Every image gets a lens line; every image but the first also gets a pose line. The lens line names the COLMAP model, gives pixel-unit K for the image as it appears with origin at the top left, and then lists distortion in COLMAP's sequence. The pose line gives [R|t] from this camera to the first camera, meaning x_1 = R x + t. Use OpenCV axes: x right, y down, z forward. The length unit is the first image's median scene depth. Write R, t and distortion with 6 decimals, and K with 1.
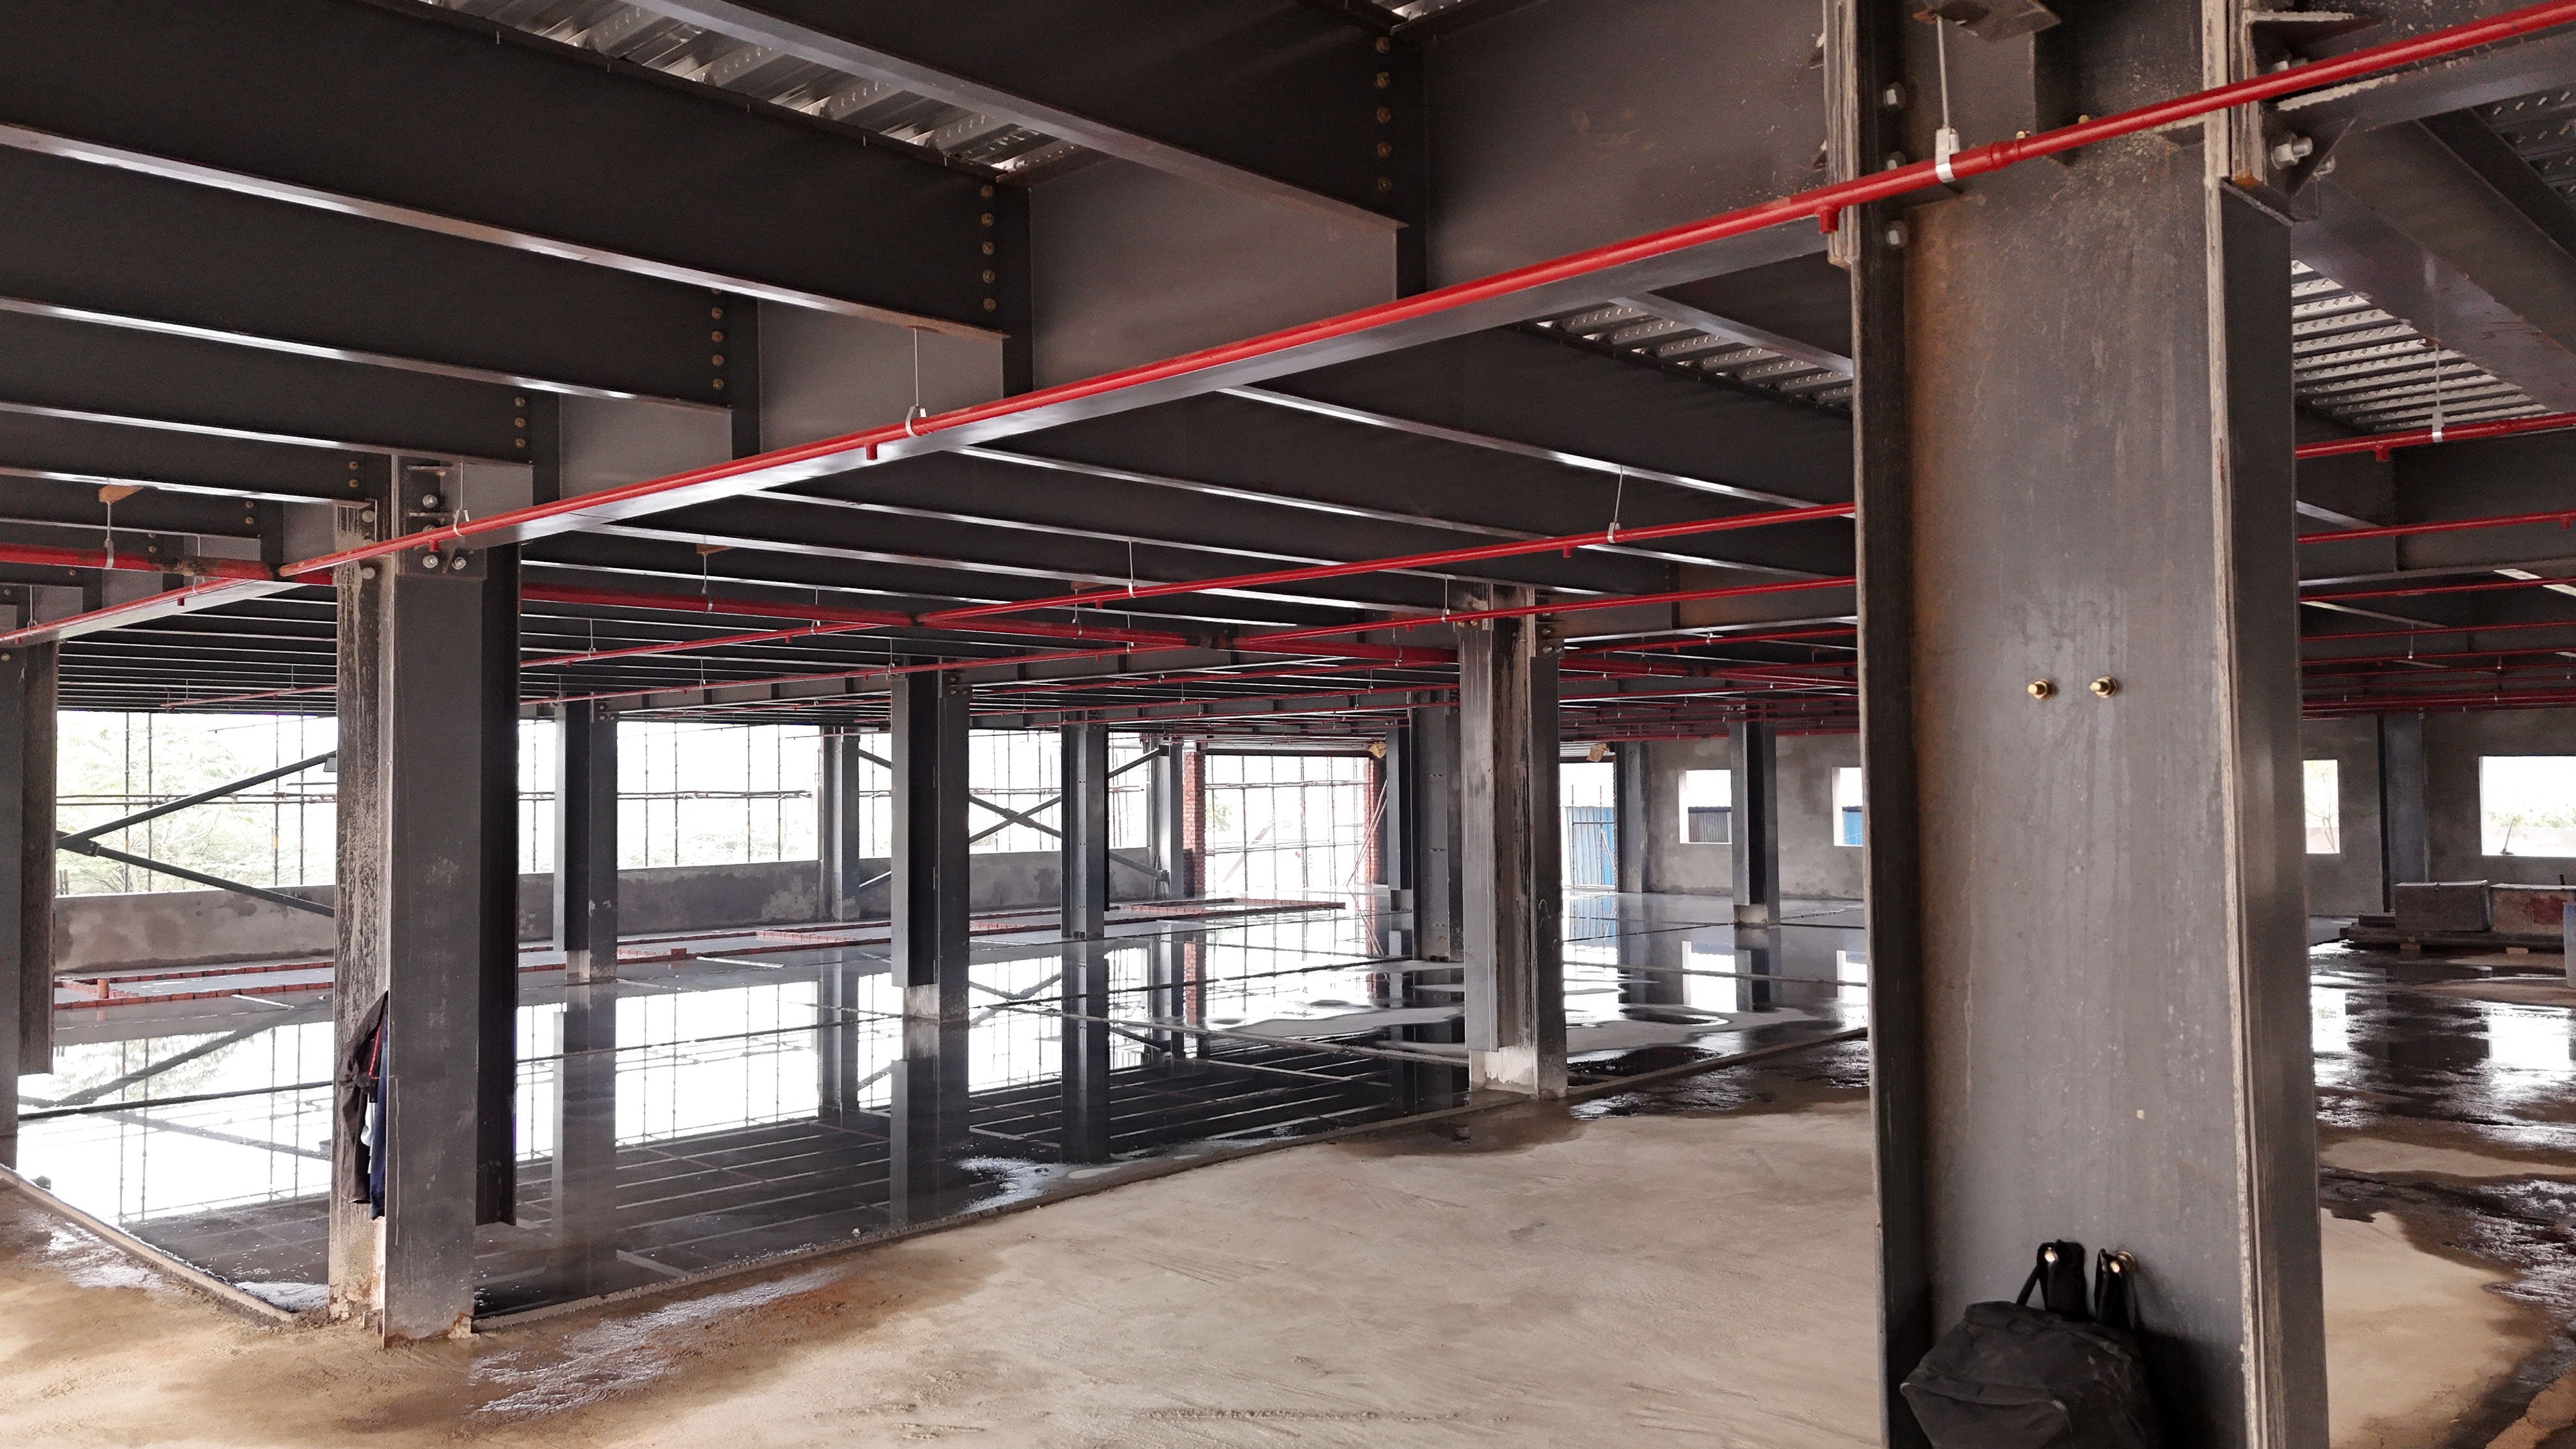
lens RADIAL K [[1860.5, 0, 1288.0], [0, 1860.5, 724.5], [0, 0, 1]] dist [0.068406, -0.039337]
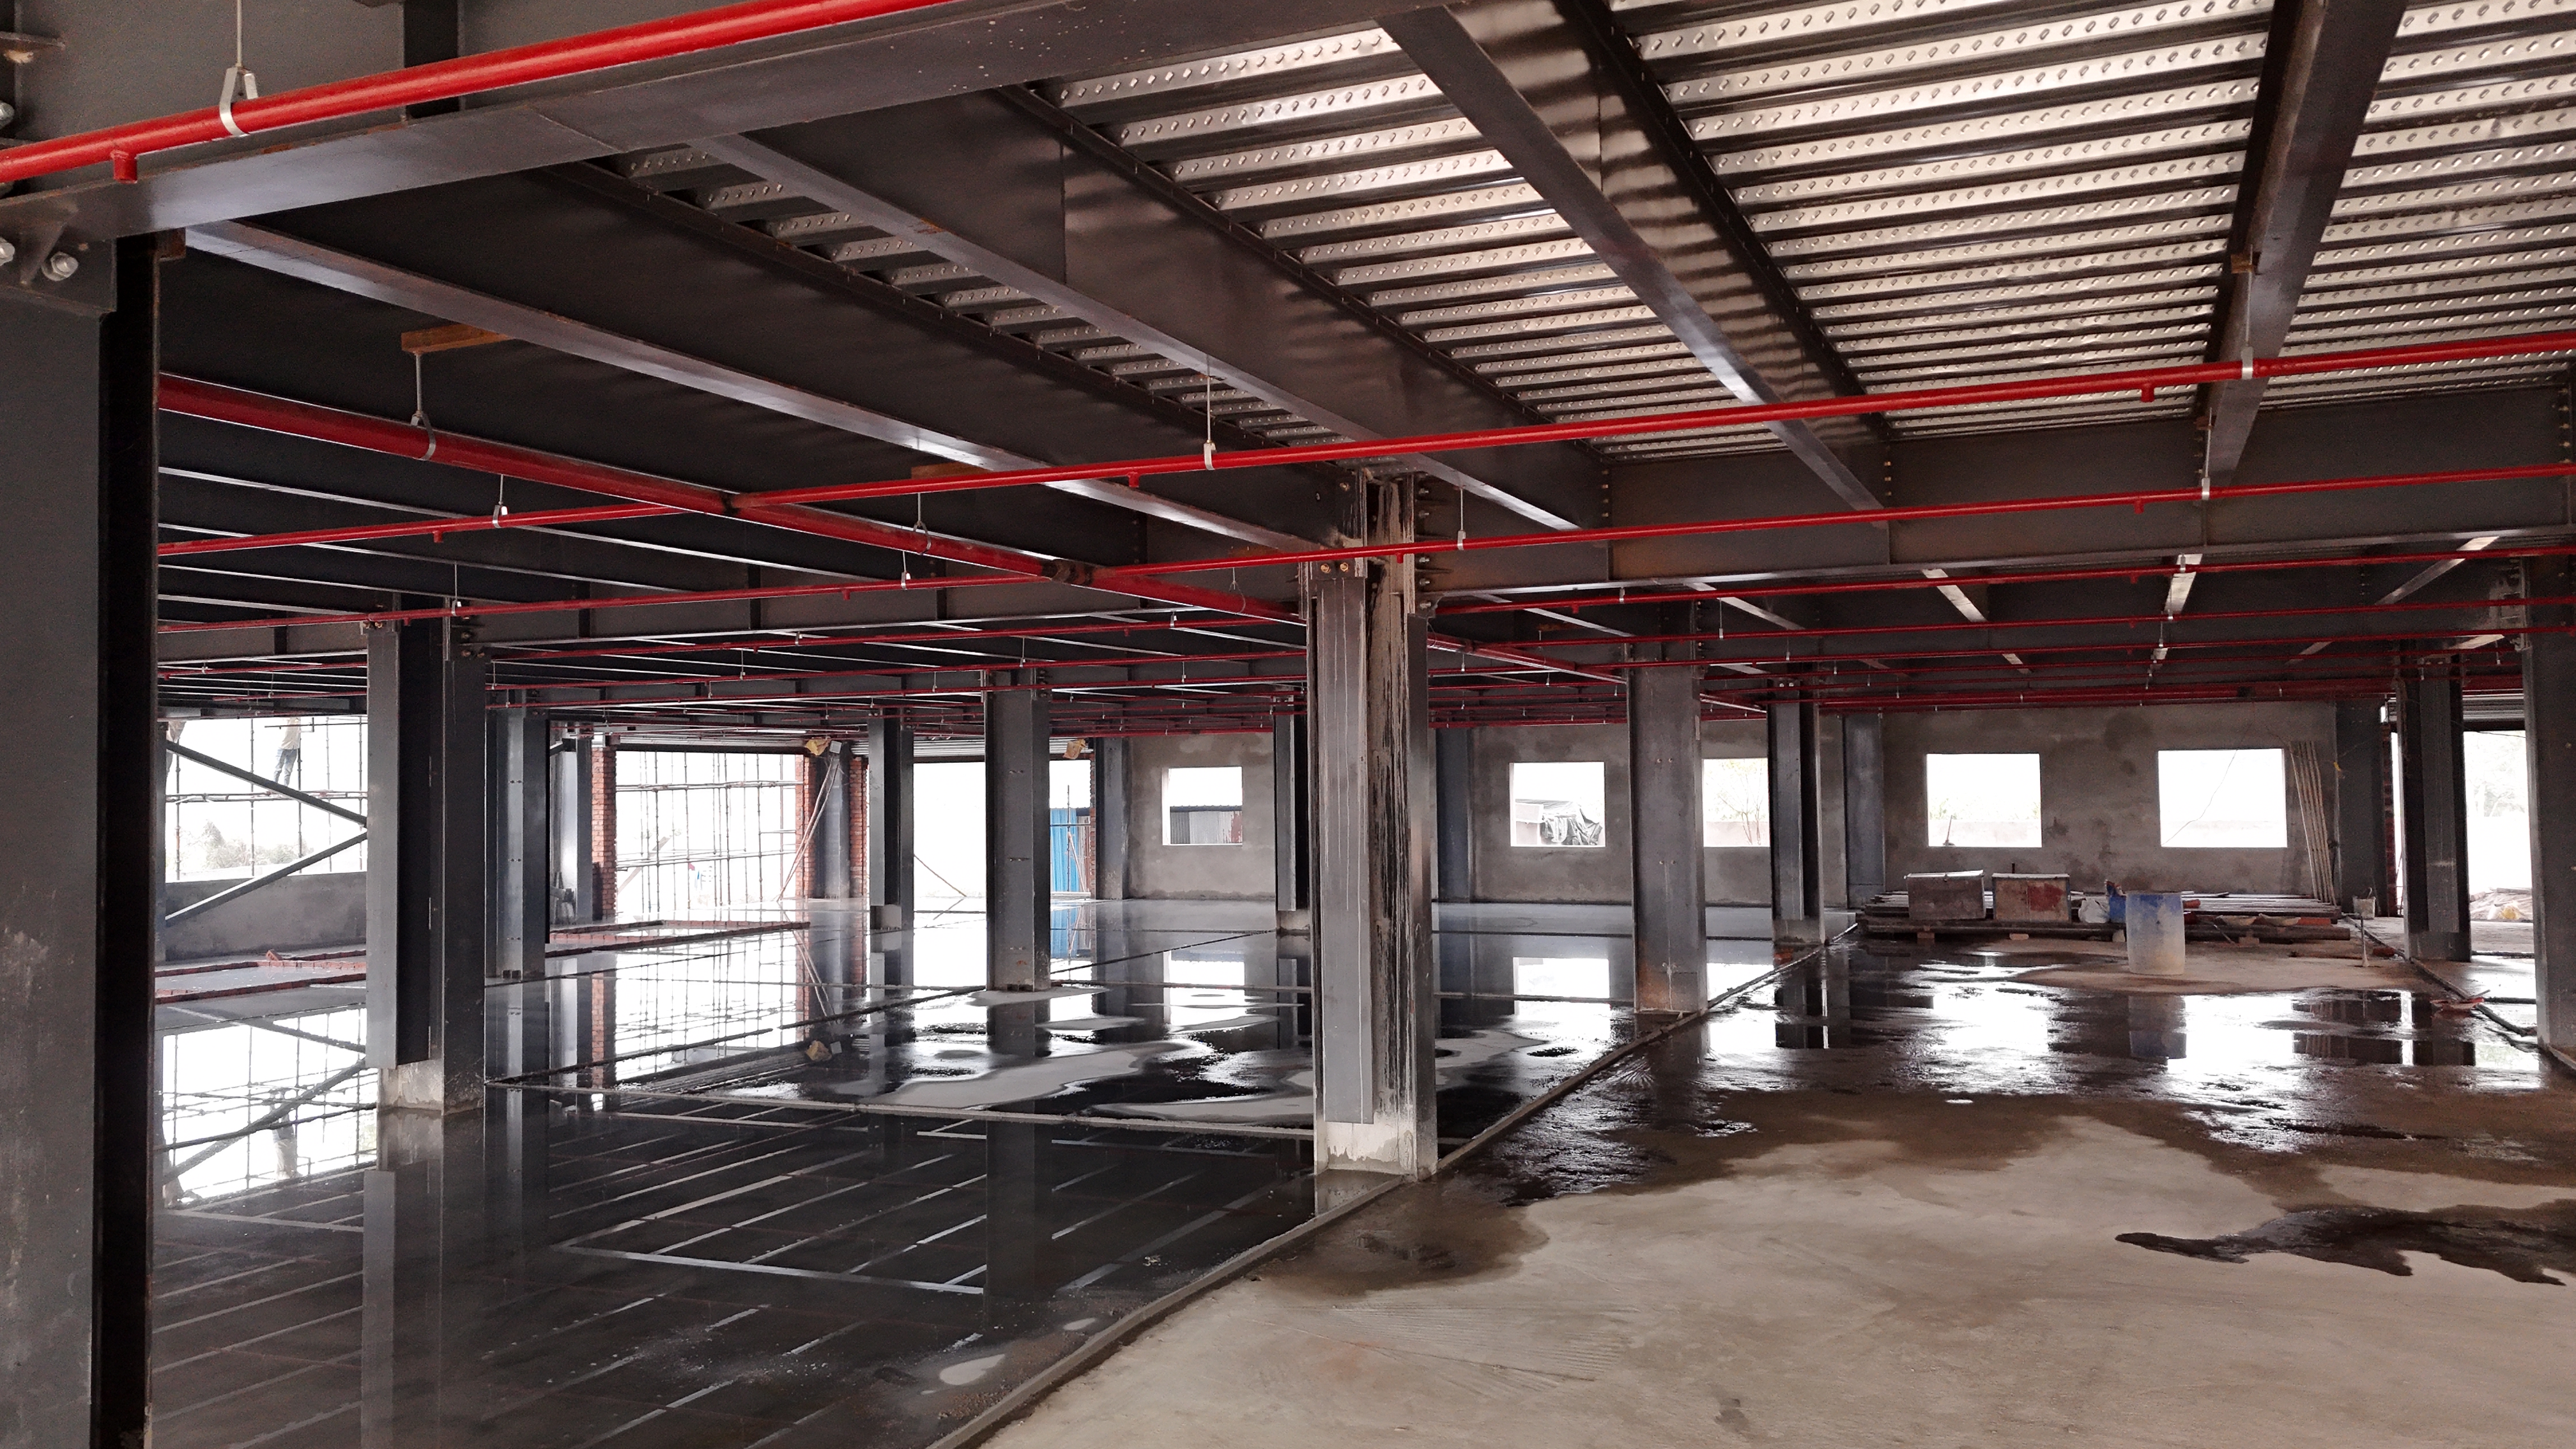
lens RADIAL K [[1896.8, 0, 1315.8], [0, 1896.8, 731.9], [0, 0, 1]] dist [0.113878, -0.103304]
pose [[0.937286, 0.007466, 0.348482, -0.062339], [-0.008655, 0.999961, 0.001857, 0.004263], [-0.348454, -0.004757, 0.937314, 0.088886]]
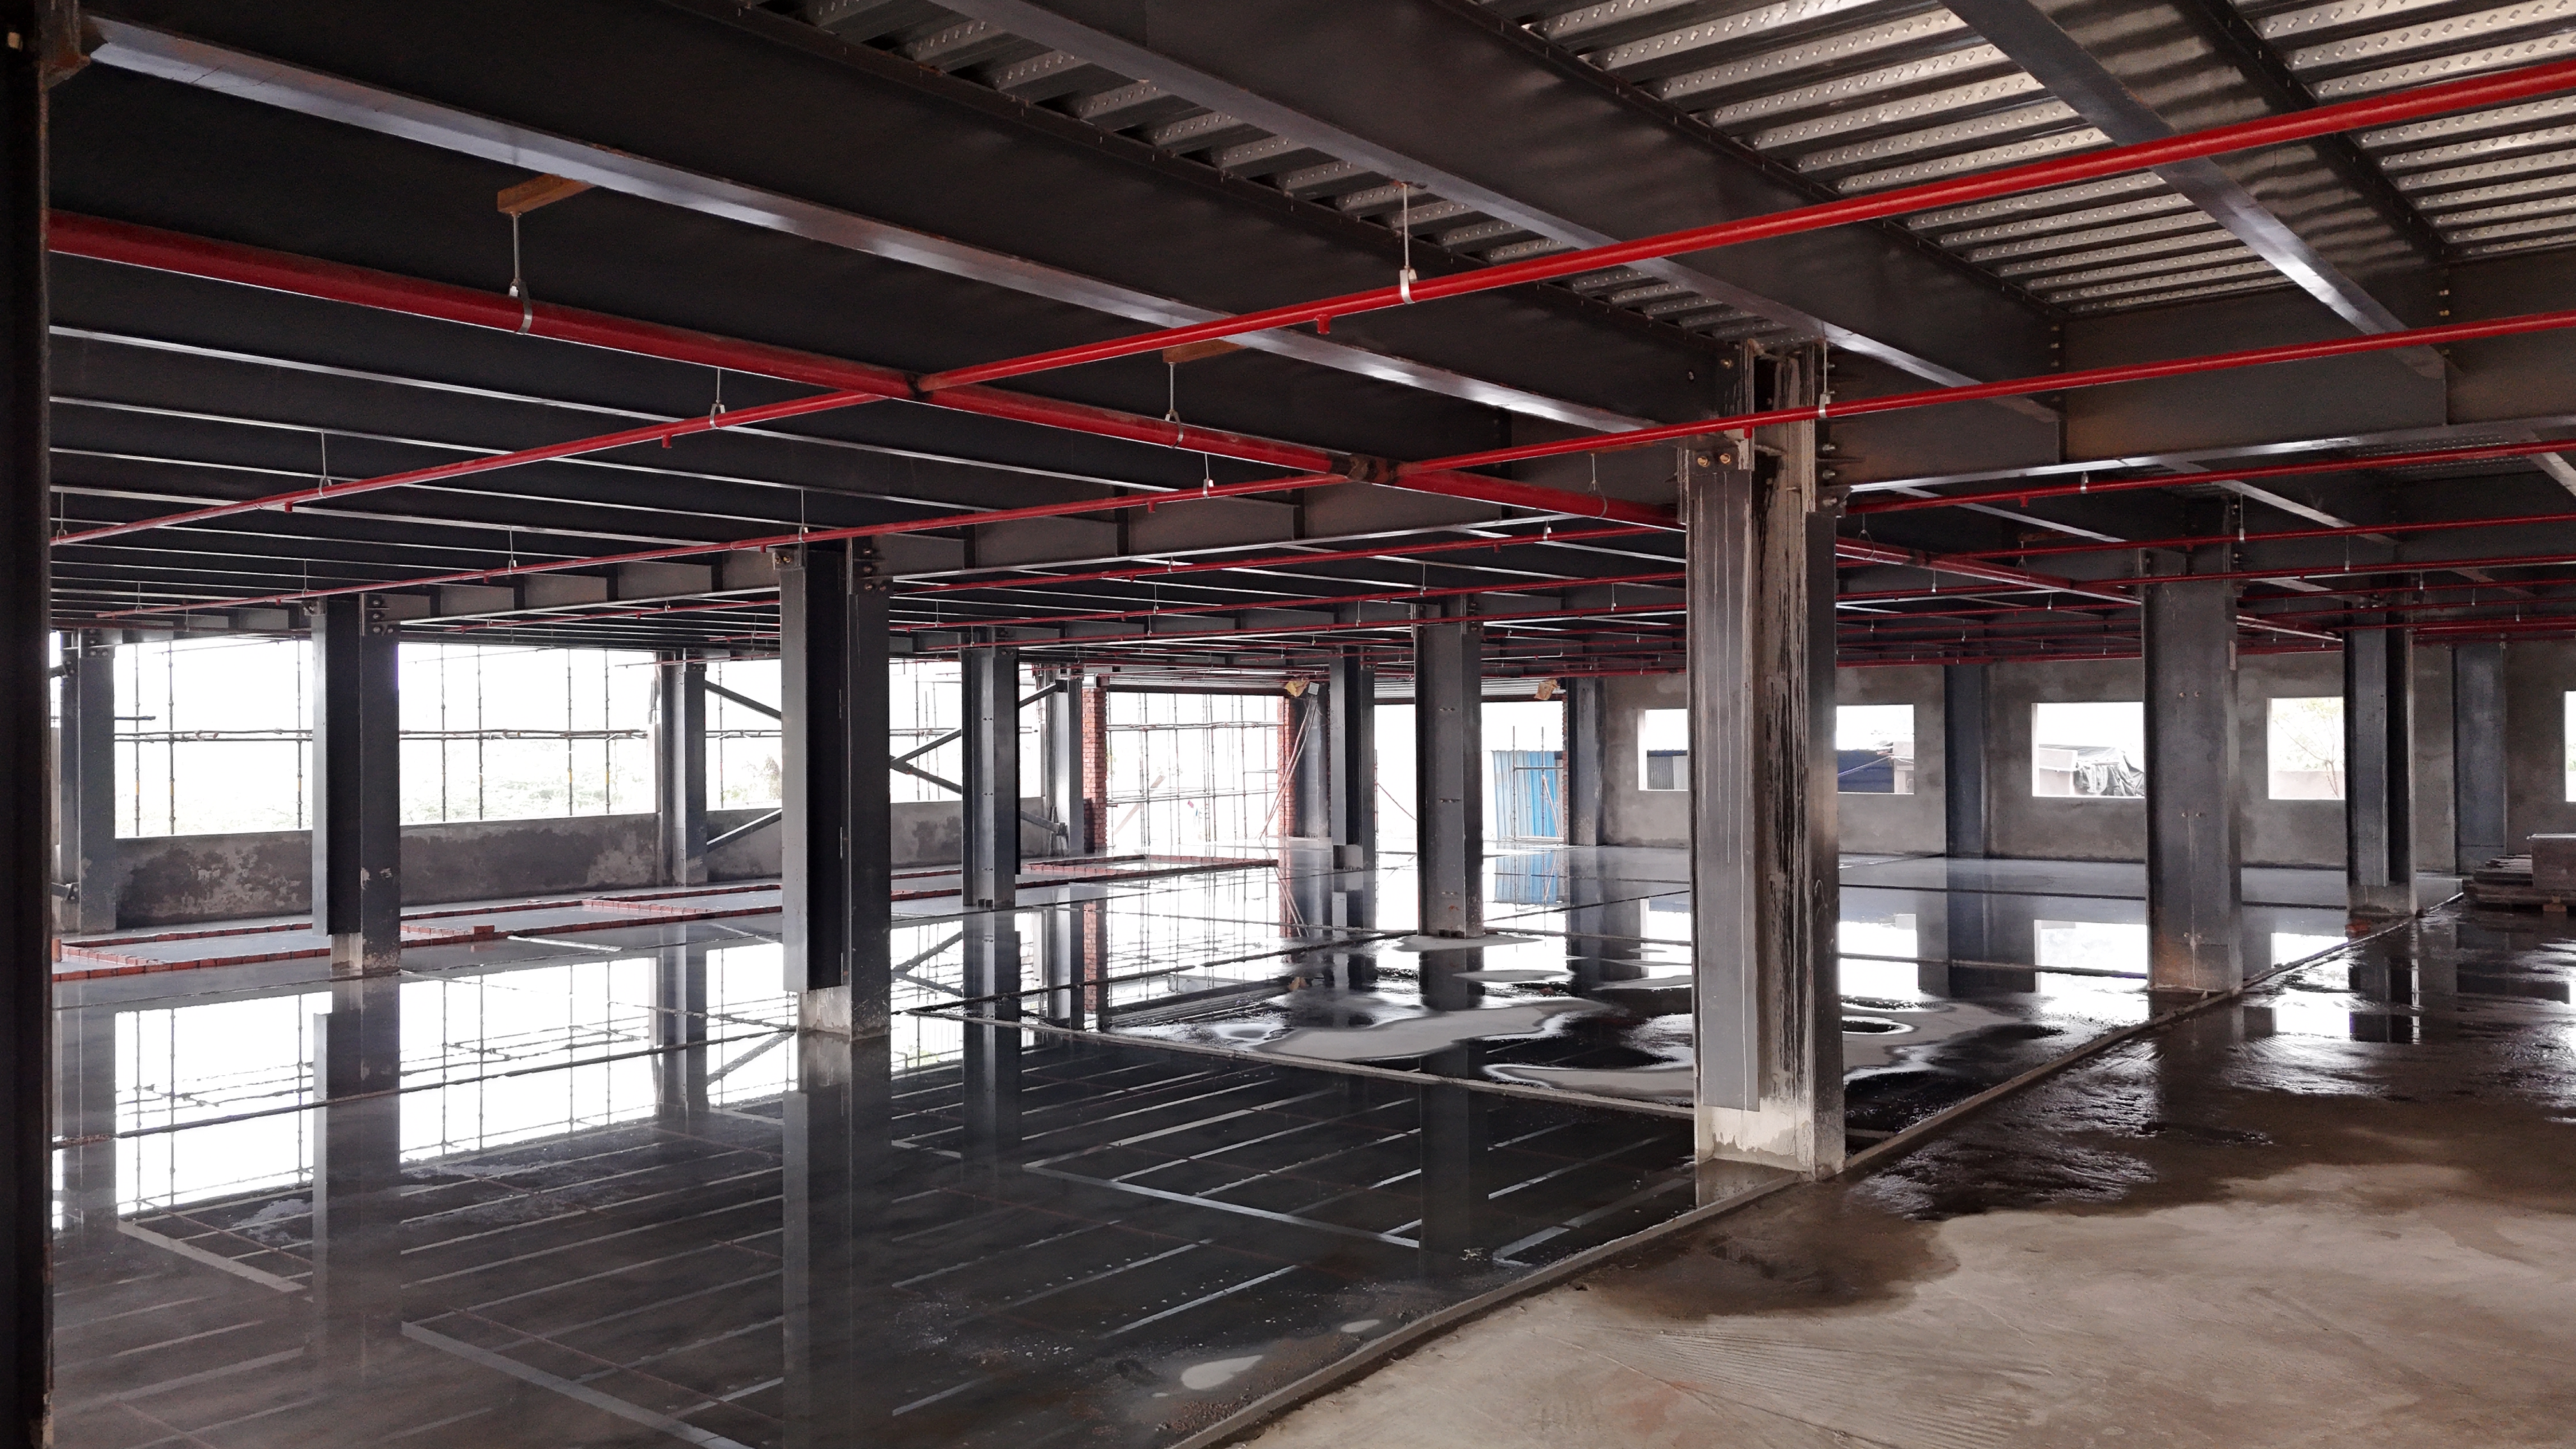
lens RADIAL K [[1916.2, 0, 1301.0], [0, 1916.2, 736.7], [0, 0, 1]] dist [0.072886, -0.044232]
pose [[0.996511, 0.000536, 0.083462, -0.034774], [-0.003481, 0.999376, 0.035145, 0.006811], [-0.083391, -0.035313, 0.995891, 0.112321]]
